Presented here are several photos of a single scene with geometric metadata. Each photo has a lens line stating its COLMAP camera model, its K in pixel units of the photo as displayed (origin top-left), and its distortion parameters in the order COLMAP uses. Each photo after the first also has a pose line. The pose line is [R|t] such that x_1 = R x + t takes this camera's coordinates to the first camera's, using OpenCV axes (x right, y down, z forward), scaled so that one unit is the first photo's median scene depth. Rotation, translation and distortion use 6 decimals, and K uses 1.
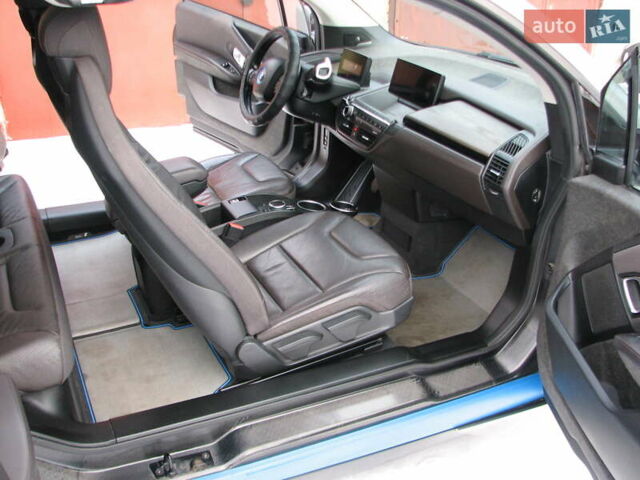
lens RADIAL K [[706.8, 0, 320.0], [0, 706.8, 240.0], [0, 0, 1]] dist [-0.151114, 0.211427]
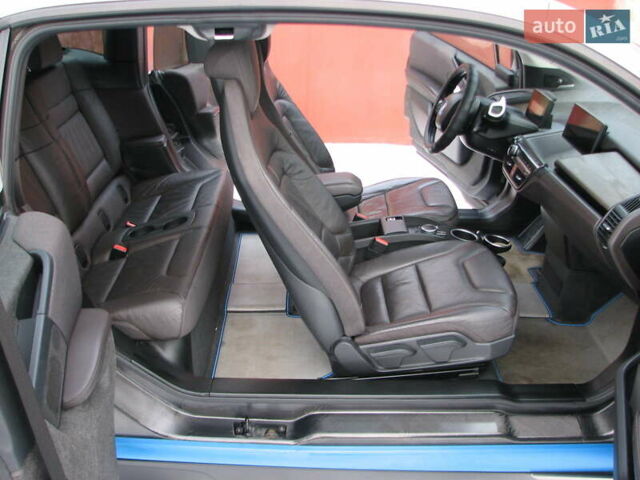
lens RADIAL K [[706.8, 0, 320.0], [0, 706.8, 240.0], [0, 0, 1]] dist [-0.151114, 0.211427]
pose [[0.906987, 0.160721, -0.389286, 0.222960], [-0.172710, 0.984963, 0.004260, -0.009916], [0.384117, 0.063370, 0.921107, -0.045874]]
